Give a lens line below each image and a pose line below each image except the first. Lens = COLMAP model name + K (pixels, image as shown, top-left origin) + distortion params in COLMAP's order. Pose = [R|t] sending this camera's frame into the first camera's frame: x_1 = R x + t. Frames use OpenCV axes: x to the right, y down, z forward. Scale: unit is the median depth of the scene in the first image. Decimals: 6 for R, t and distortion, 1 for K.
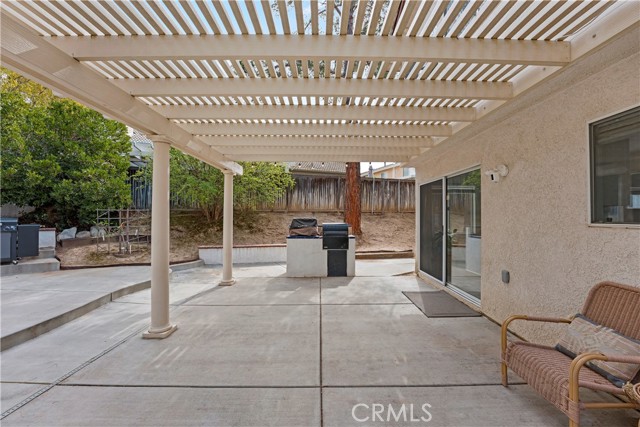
lens RADIAL K [[262.0, 0, 319.5], [0, 262.0, 218.1], [0, 0, 1]] dist [-0.008084, 0.000214]
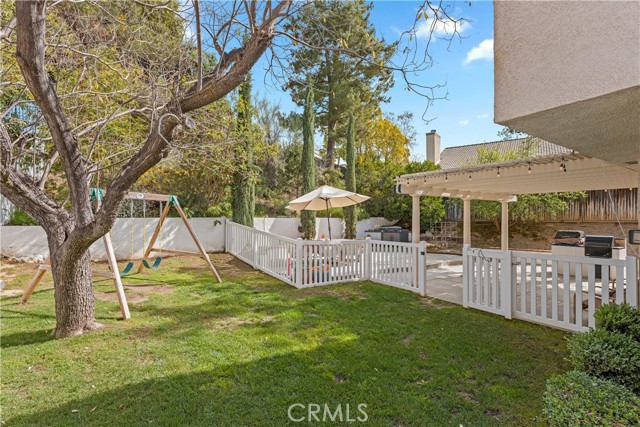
lens RADIAL K [[282.4, 0, 321.8], [0, 282.4, 218.0], [0, 0, 1]] dist [-0.001244, -0.001151]
pose [[0.535060, -0.006948, -0.844785, 0.425711], [-0.003617, 0.999938, -0.010516, -0.040544], [0.844806, 0.008682, 0.535002, -0.730116]]
